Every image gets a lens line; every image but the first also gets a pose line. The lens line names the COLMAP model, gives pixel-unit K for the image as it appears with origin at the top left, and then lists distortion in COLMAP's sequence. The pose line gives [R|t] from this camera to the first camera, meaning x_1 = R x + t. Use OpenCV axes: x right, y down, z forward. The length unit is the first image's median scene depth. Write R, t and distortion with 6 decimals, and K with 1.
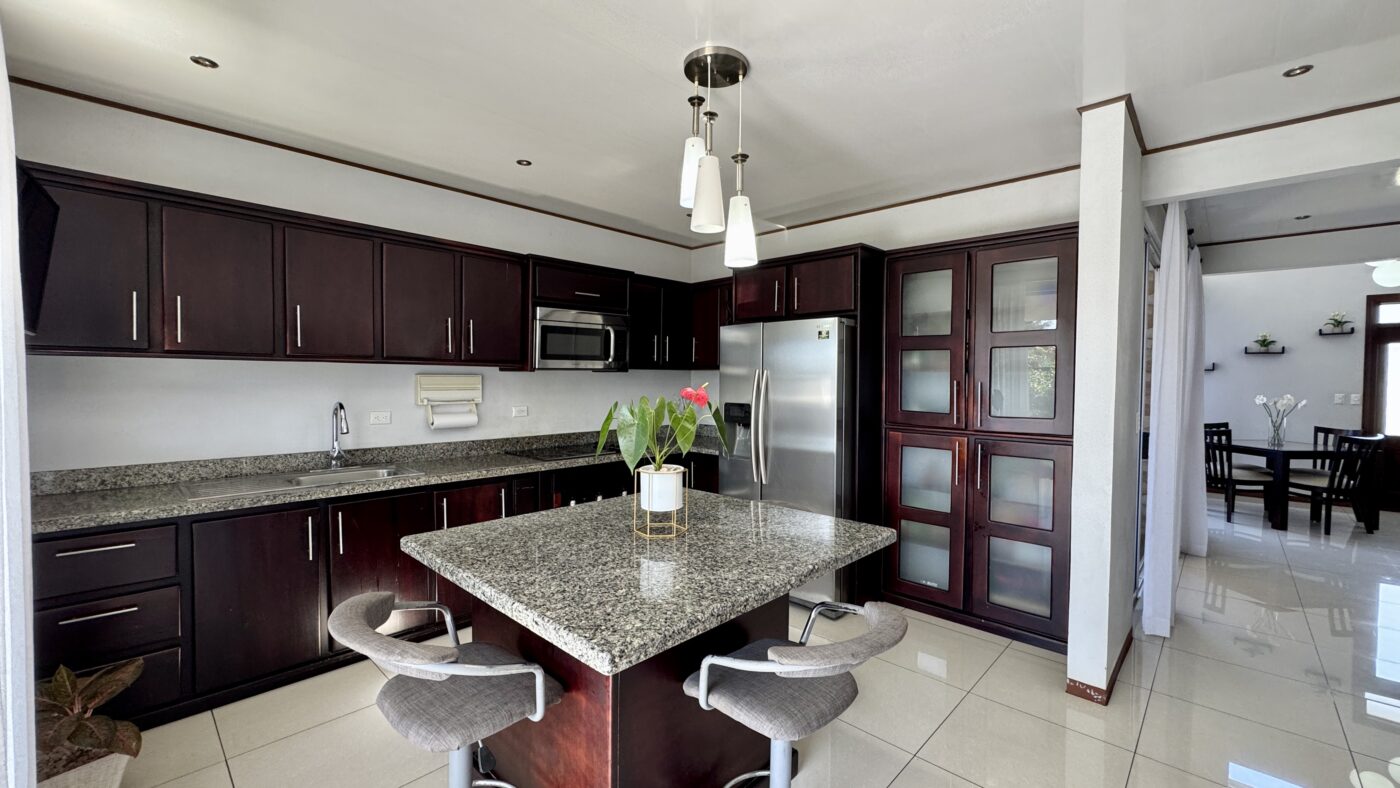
lens RADIAL K [[563.0, 0, 698.9], [0, 563.0, 395.3], [0, 0, 1]] dist [-0.000775, 0.000629]
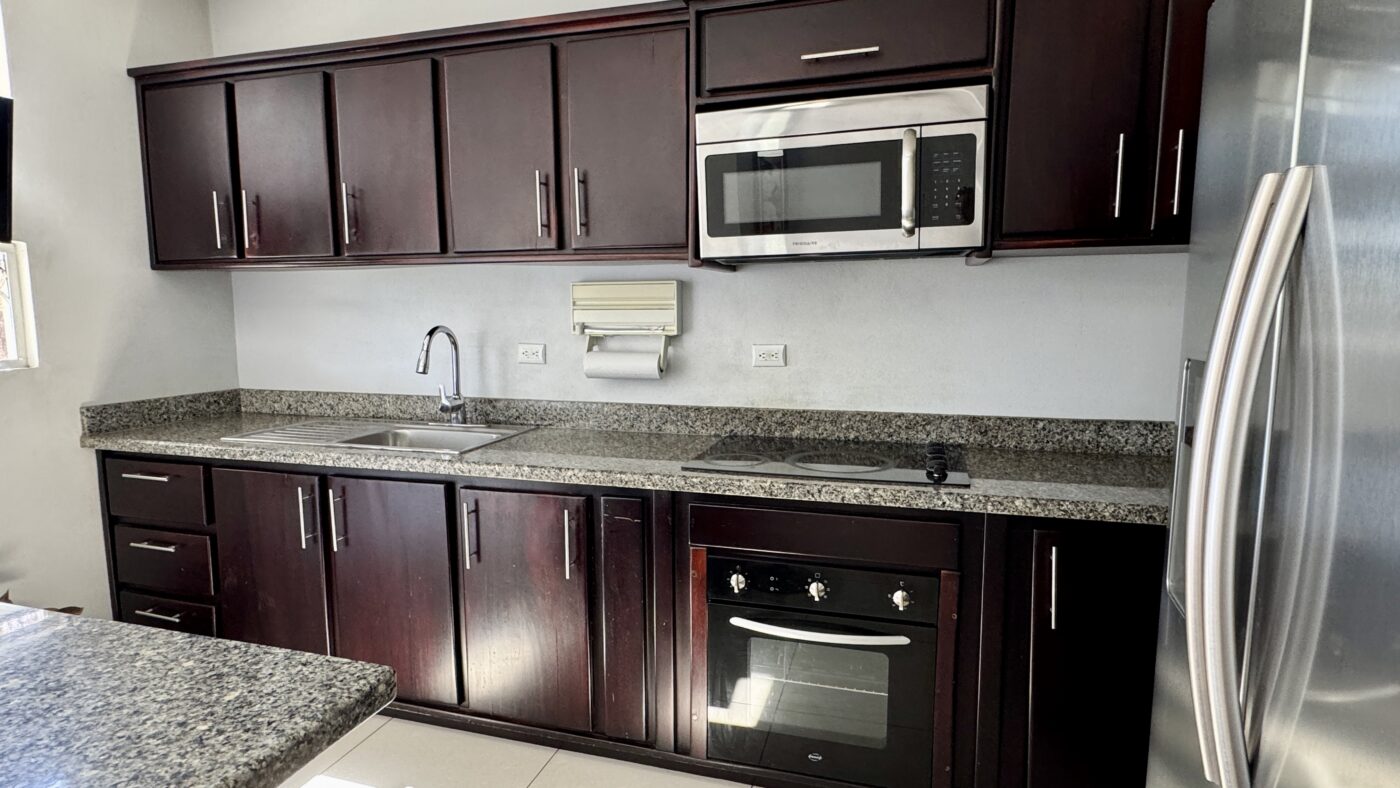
lens RADIAL K [[729.4, 0, 701.7], [0, 729.4, 394.0], [0, 0, 1]] dist [-0.005578, -0.000136]
pose [[0.444582, 0.094676, -0.890720, 0.276320], [-0.016716, 0.995102, 0.097428, 0.002453], [0.895582, -0.028426, 0.443987, 0.883738]]
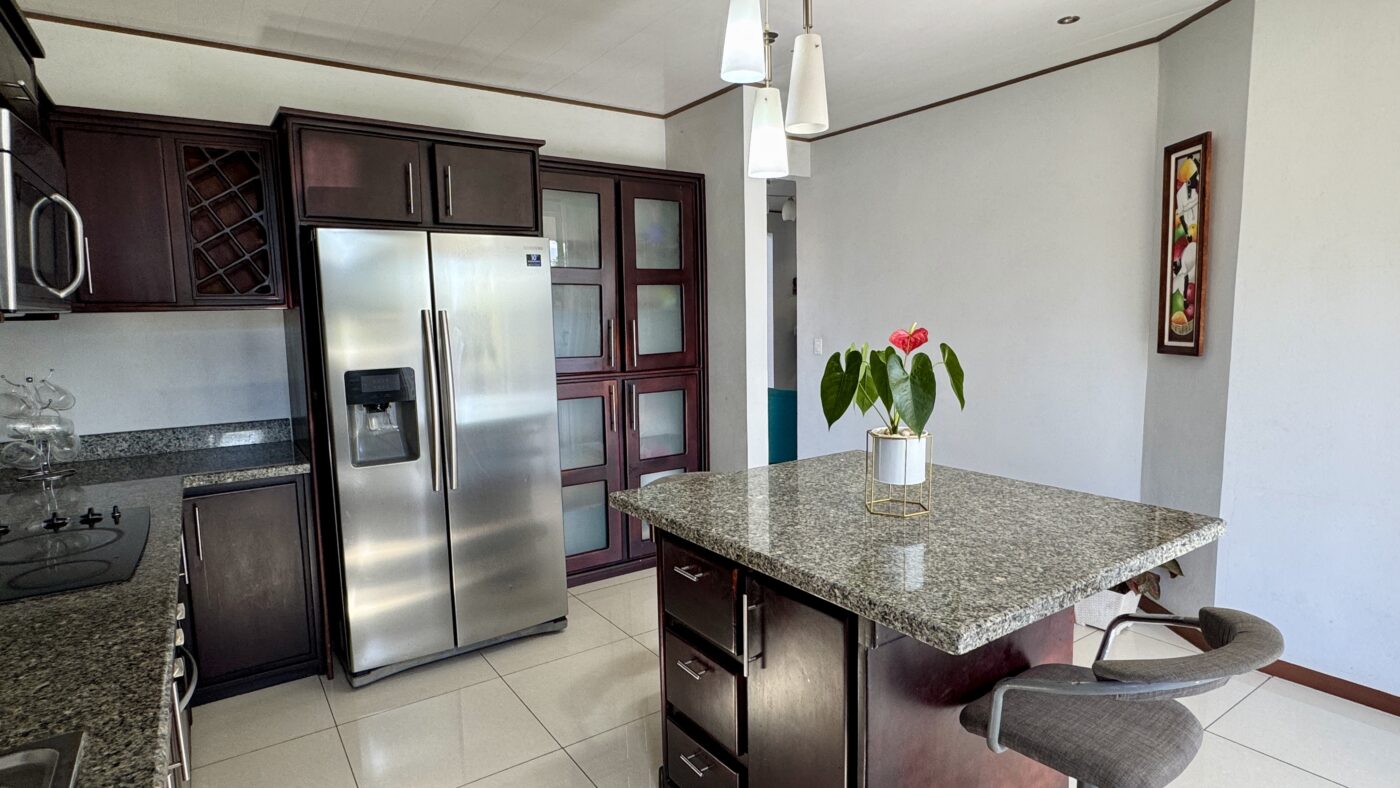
lens RADIAL K [[729.4, 0, 705.1], [0, 729.4, 390.5], [0, 0, 1]] dist [-0.005578, -0.000136]
pose [[0.195316, -0.116307, 0.973820, -0.761757], [0.047537, 0.992899, 0.109051, -0.037031], [-0.979588, 0.024993, 0.199458, 0.683962]]
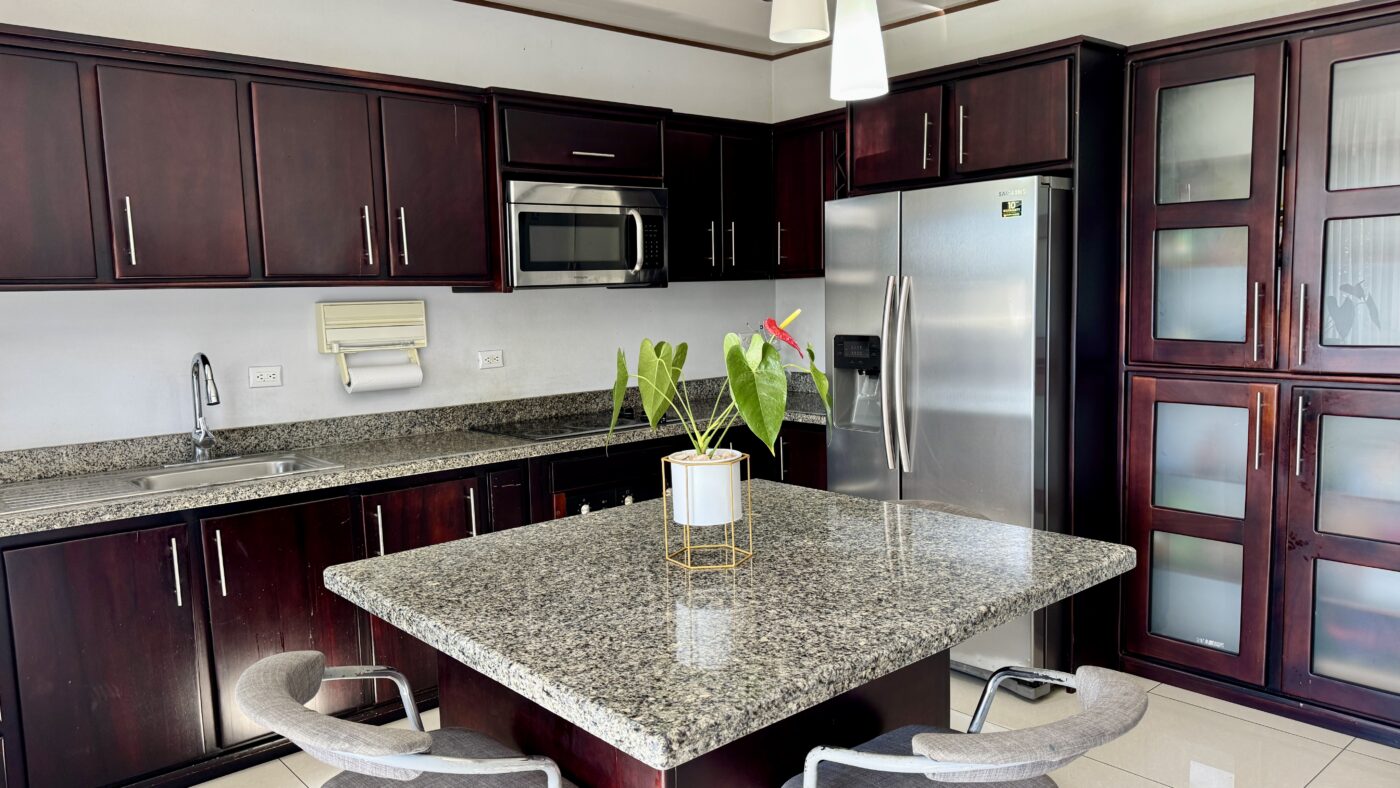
lens RADIAL K [[992.5, 0, 699.6], [0, 992.5, 402.9], [0, 0, 1]] dist [0.053351, -0.034056]
pose [[0.995416, -0.024043, -0.092563, -0.000025], [0.031787, 0.996032, 0.083125, -0.007913], [0.090197, -0.085687, 0.992231, -0.040090]]
